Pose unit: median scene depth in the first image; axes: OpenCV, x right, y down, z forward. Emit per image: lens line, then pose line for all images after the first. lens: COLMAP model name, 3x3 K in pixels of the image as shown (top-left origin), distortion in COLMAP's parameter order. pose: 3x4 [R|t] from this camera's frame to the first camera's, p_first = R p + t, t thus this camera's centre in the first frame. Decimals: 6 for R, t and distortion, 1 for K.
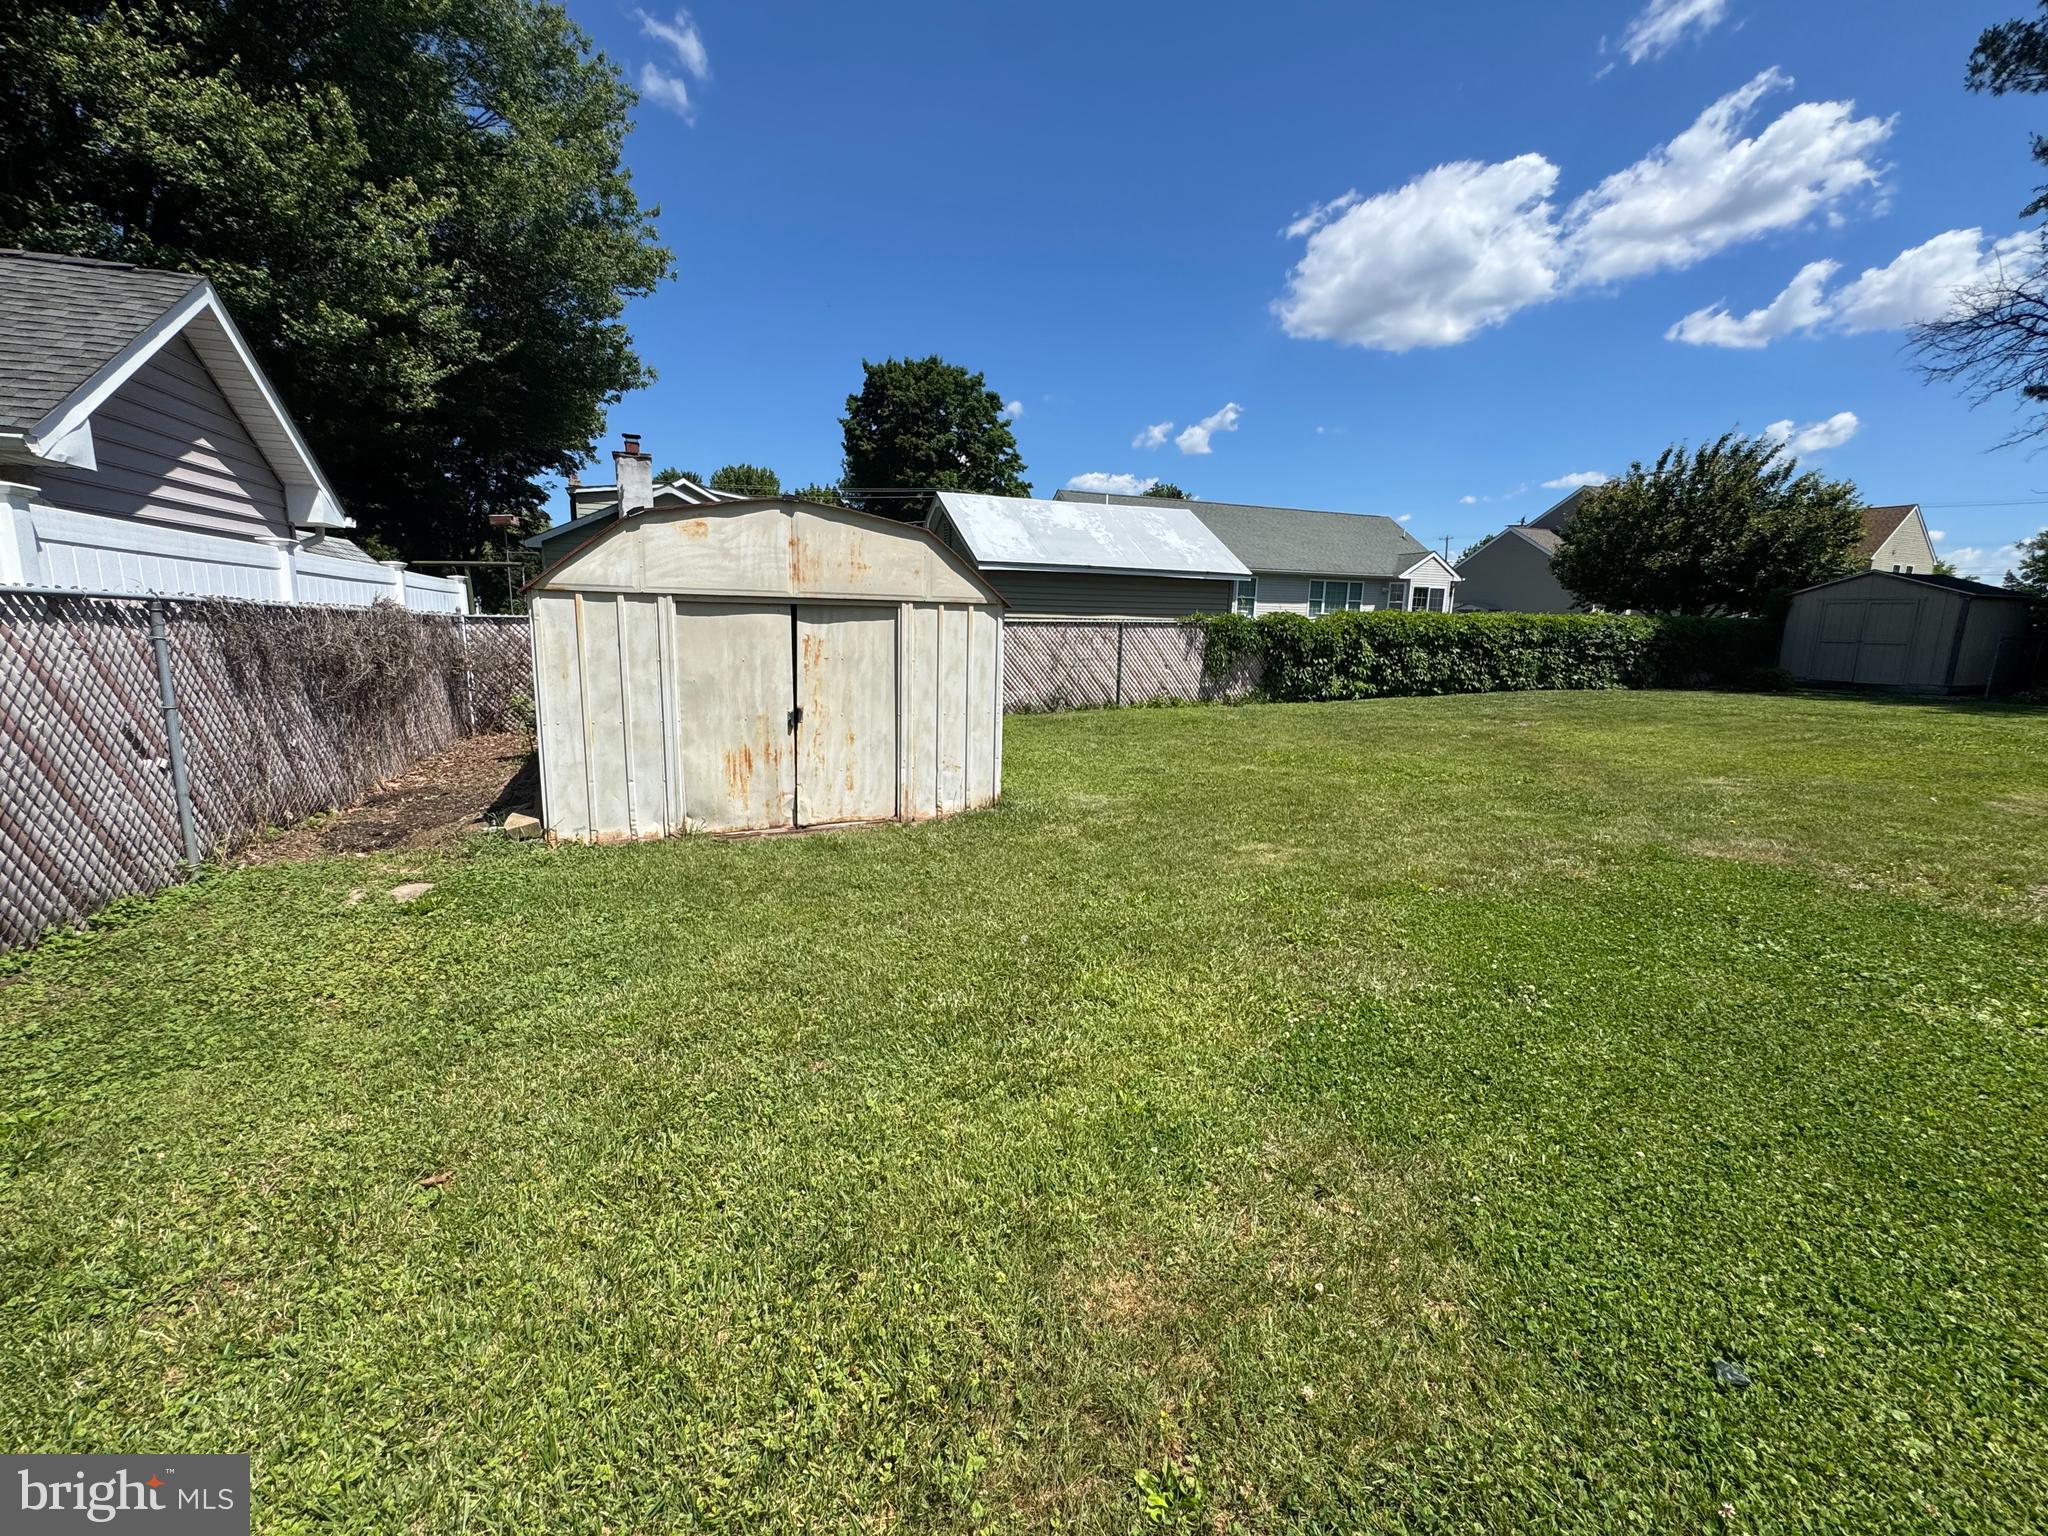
lens RADIAL K [[819.7, 0, 1021.7], [0, 819.7, 763.2], [0, 0, 1]] dist [-0.005099, 0.000865]
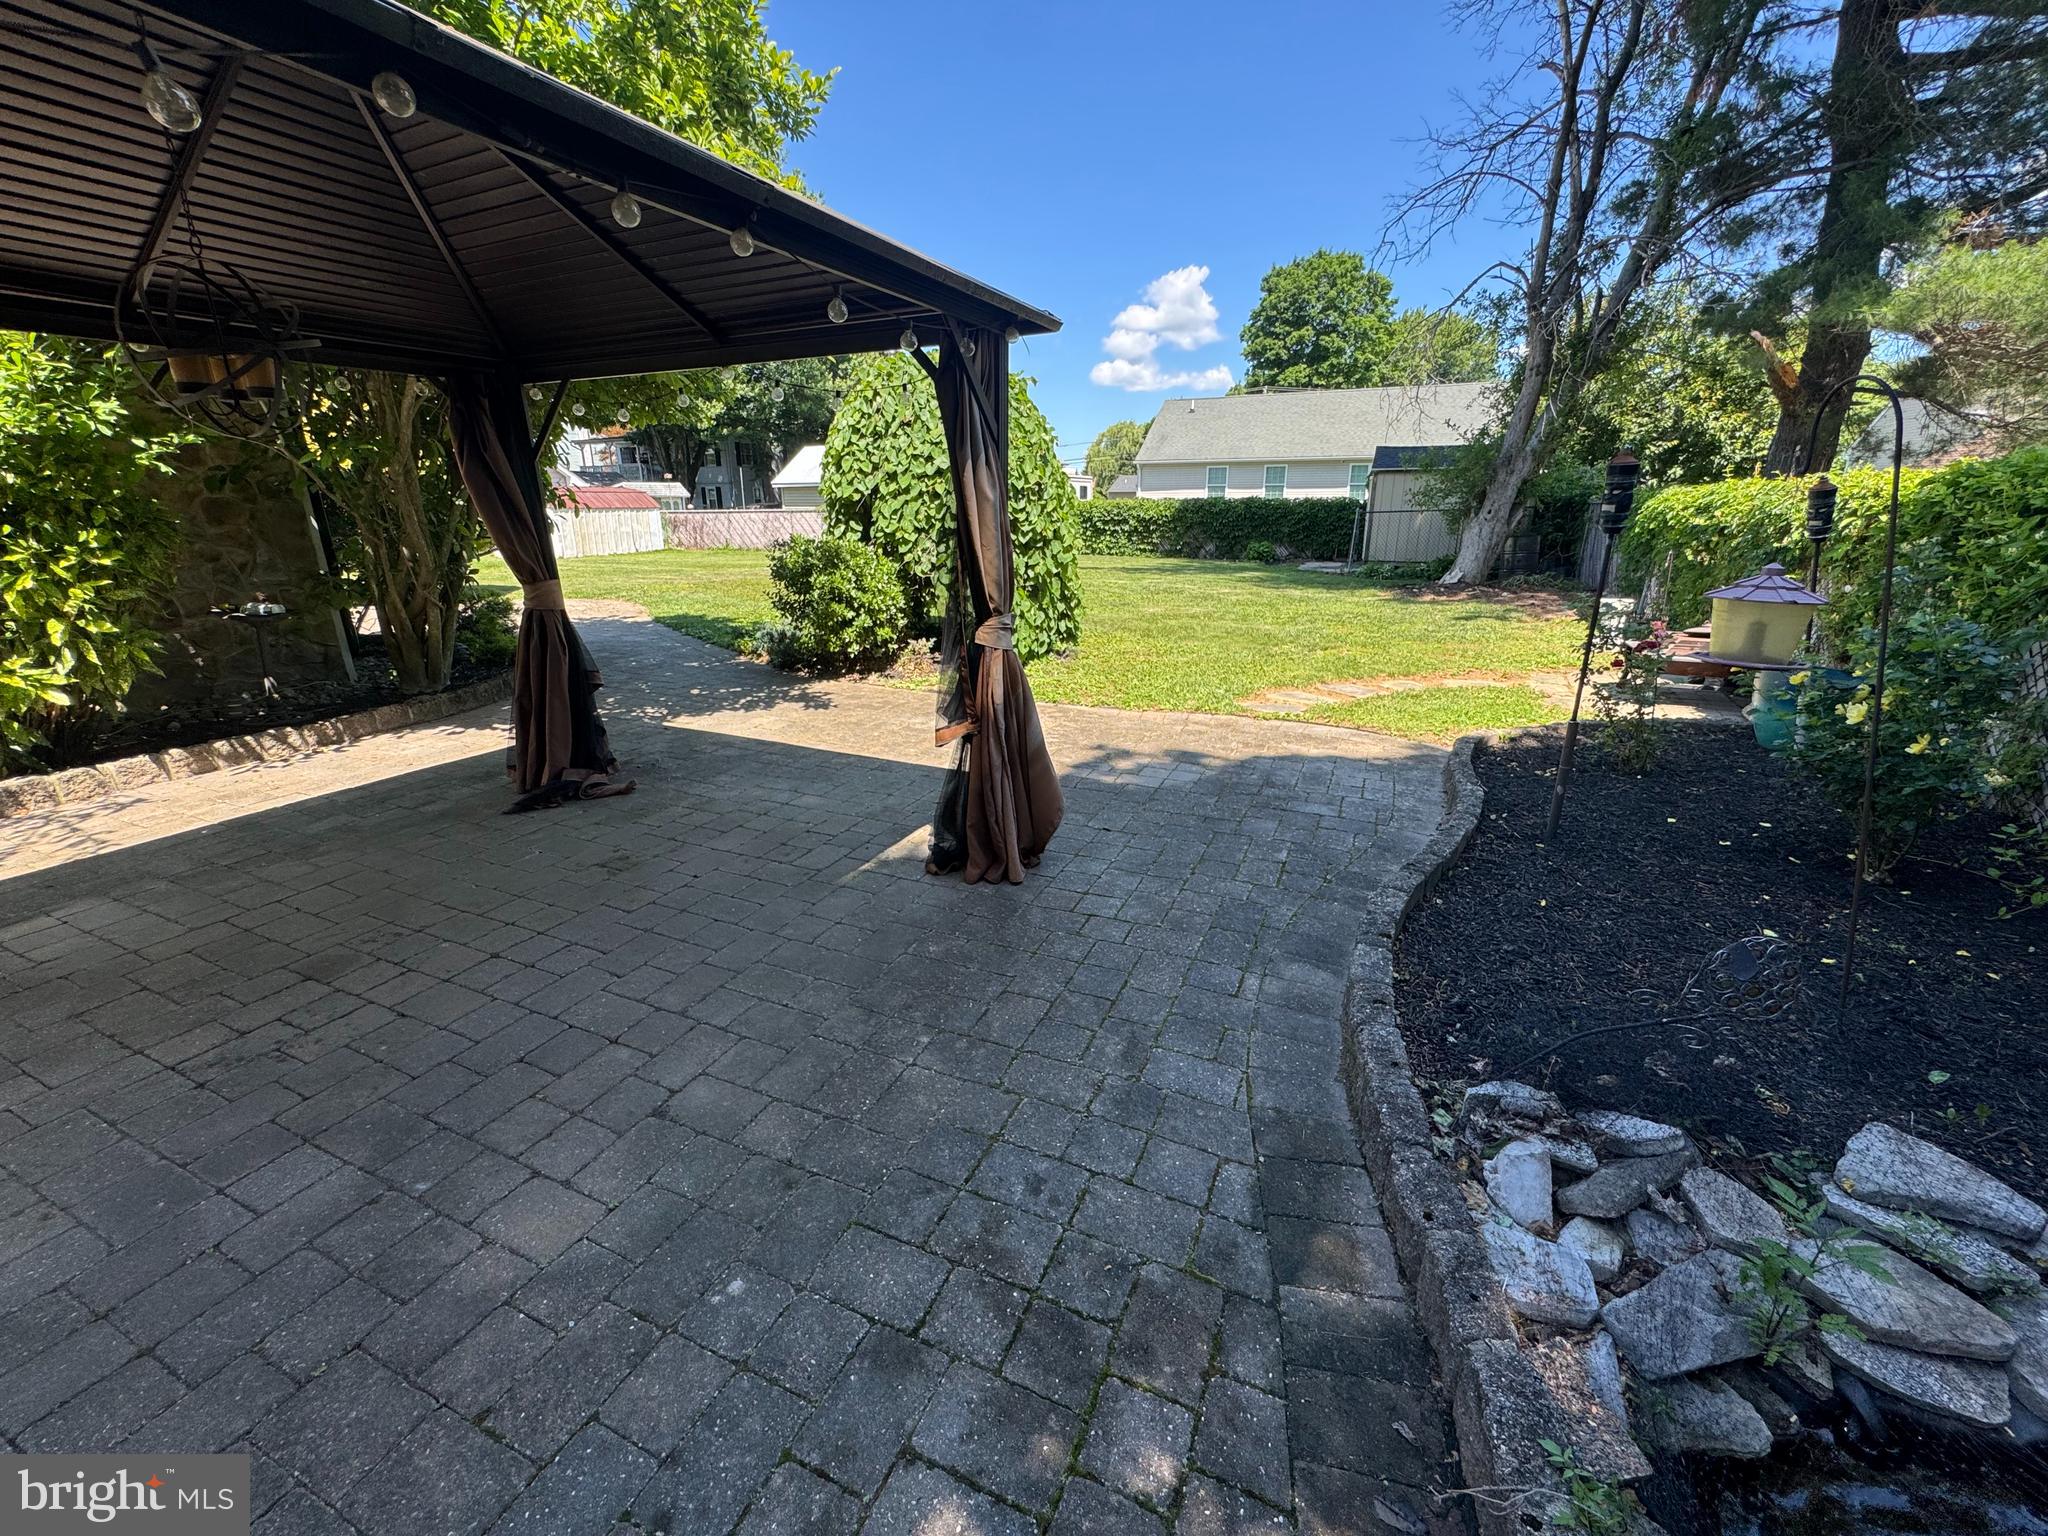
lens RADIAL K [[819.7, 0, 1023.6], [0, 819.7, 763.8], [0, 0, 1]] dist [-0.005099, 0.000865]
pose [[0.673483, 0.210090, -0.708719, 1.774970], [-0.120170, 0.977125, 0.175460, 0.030247], [0.729369, -0.033003, 0.683324, -0.056306]]
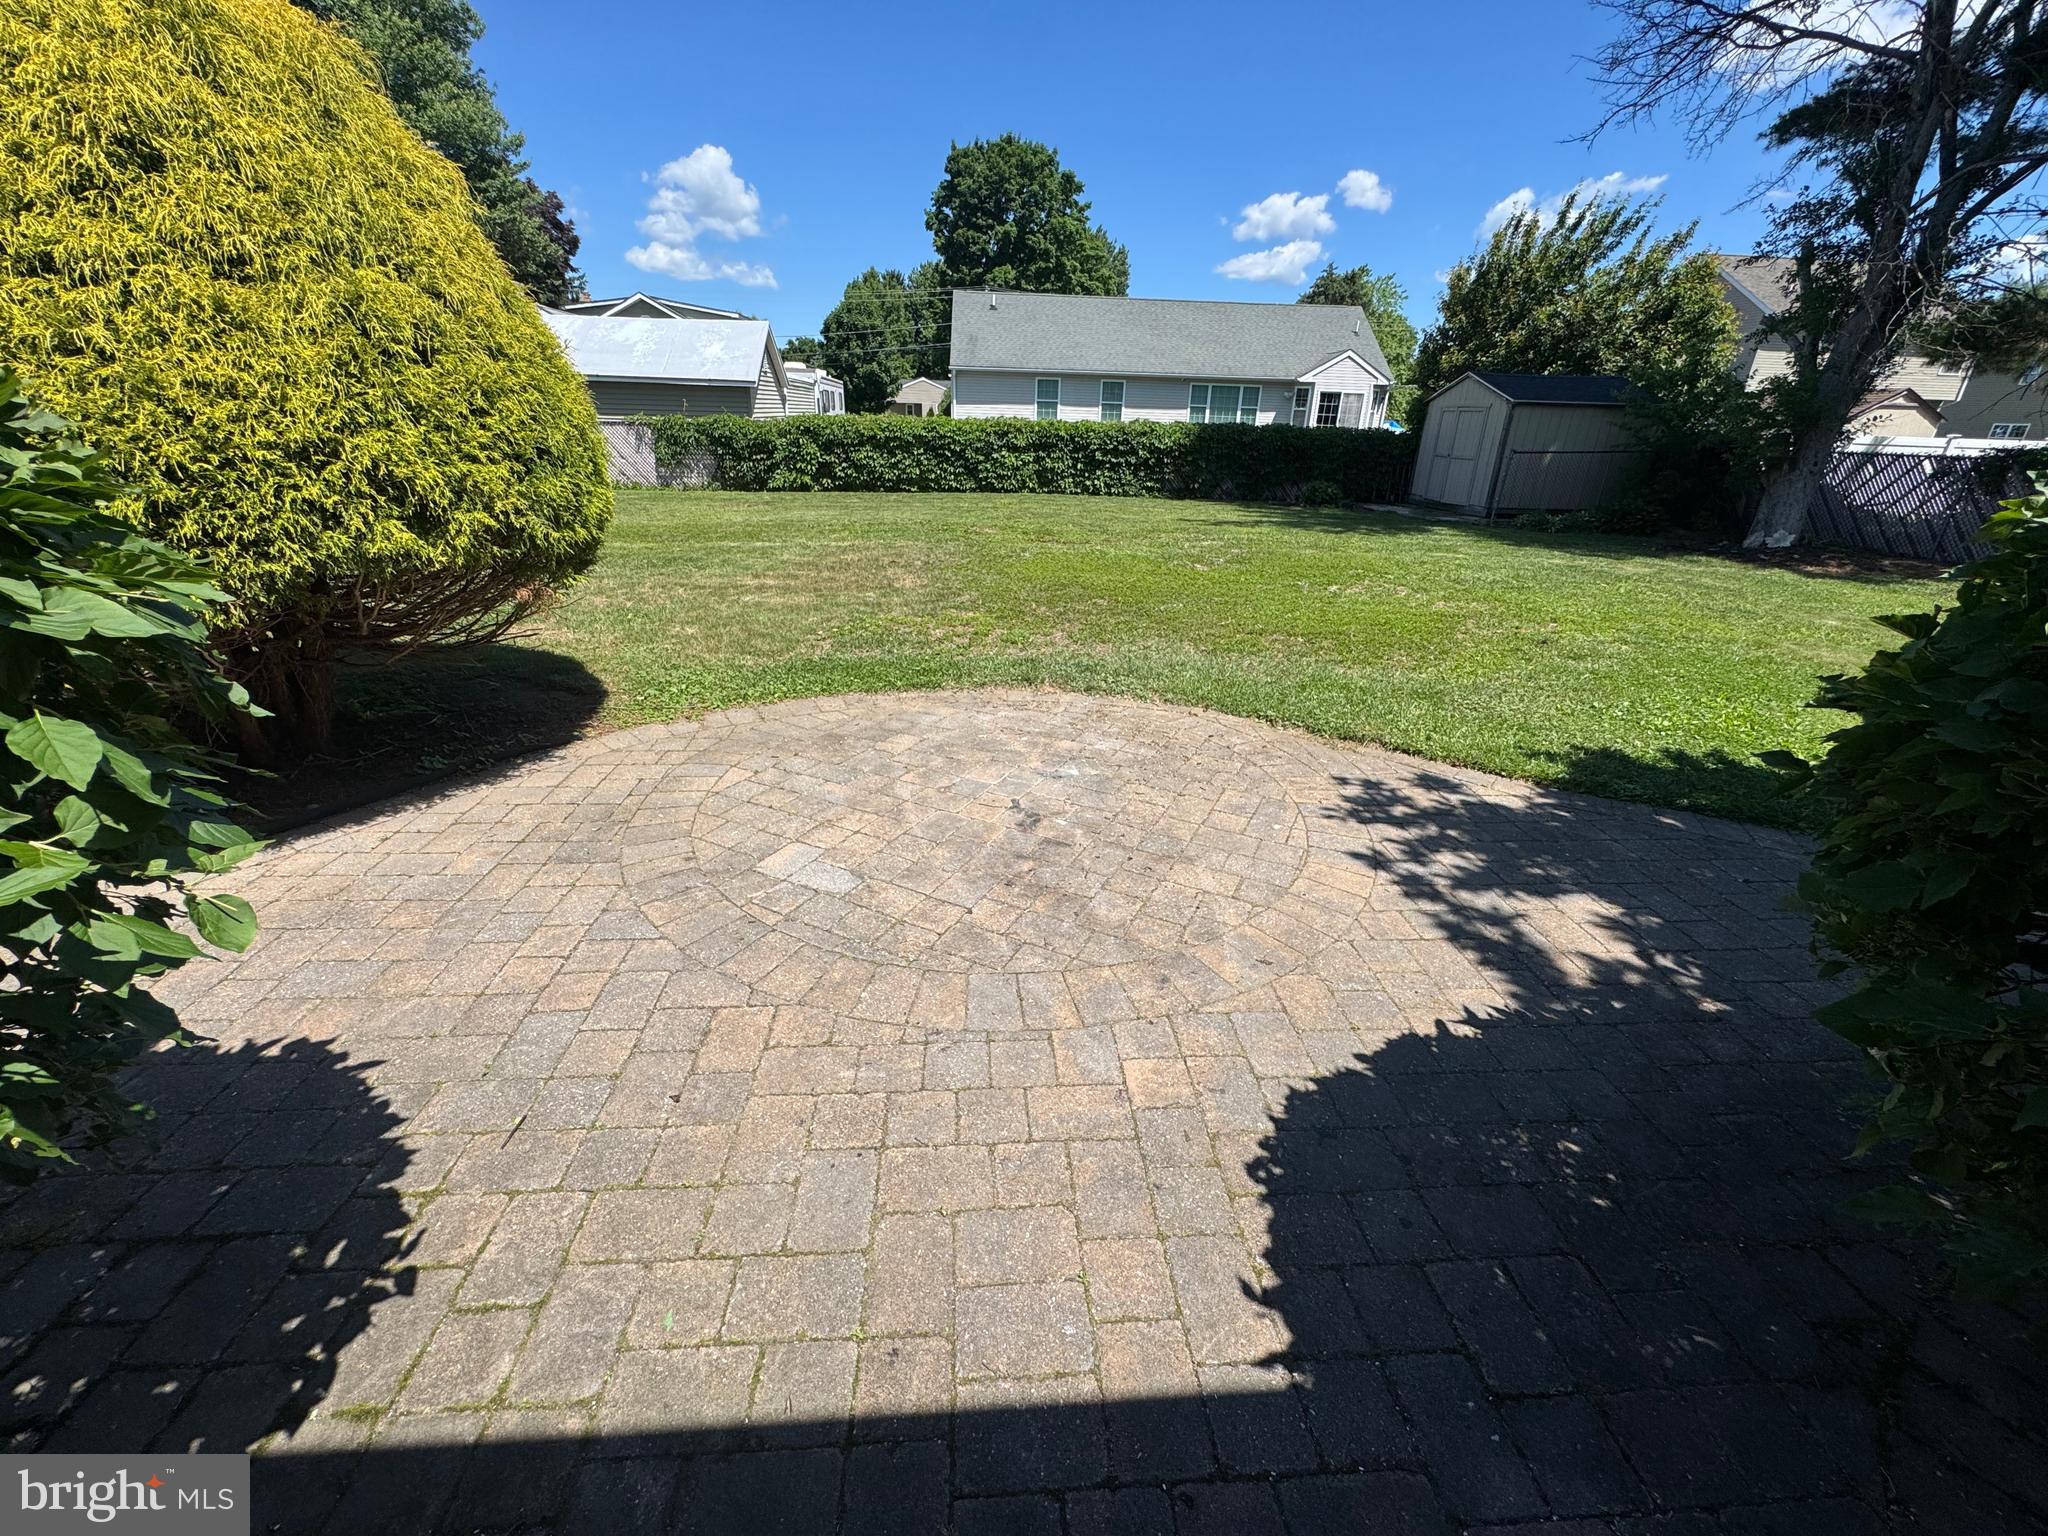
lens RADIAL K [[819.7, 0, 1033.9], [0, 819.7, 760.4], [0, 0, 1]] dist [-0.005099, 0.000865]
pose [[0.946141, 0.133683, -0.294867, 1.039485], [-0.068421, 0.972762, 0.221477, 0.016245], [0.316444, -0.189373, 0.929517, -0.088221]]
